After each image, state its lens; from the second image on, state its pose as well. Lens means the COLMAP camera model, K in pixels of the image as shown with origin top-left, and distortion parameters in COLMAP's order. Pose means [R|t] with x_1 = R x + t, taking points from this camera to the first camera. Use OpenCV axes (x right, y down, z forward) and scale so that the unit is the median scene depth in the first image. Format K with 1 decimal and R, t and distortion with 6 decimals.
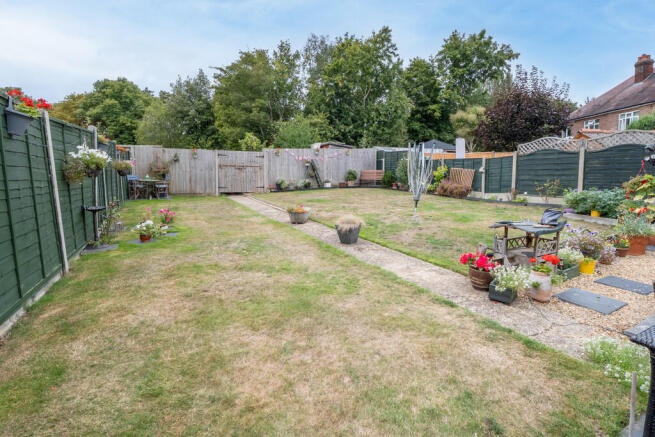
lens RADIAL K [[328.6, 0, 330.4], [0, 328.6, 218.4], [0, 0, 1]] dist [-0.022647, -0.000410]
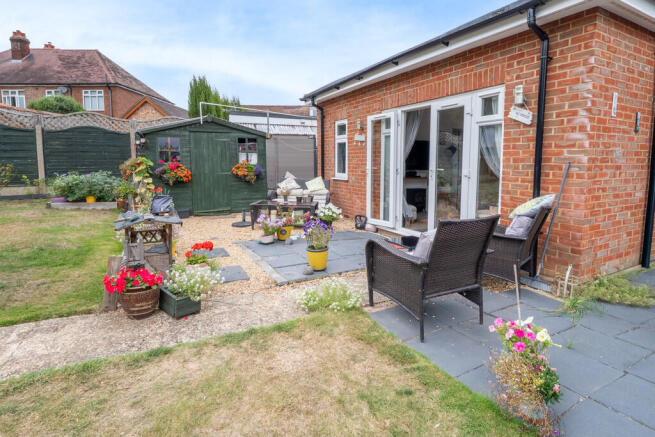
lens RADIAL K [[328.6, 0, 328.7], [0, 328.6, 216.2], [0, 0, 1]] dist [-0.022647, -0.000410]
pose [[-0.026204, -0.163974, 0.986117, -0.217402], [0.123314, 0.978391, 0.165966, -0.064678], [-0.992022, 0.125951, -0.005417, 0.572924]]
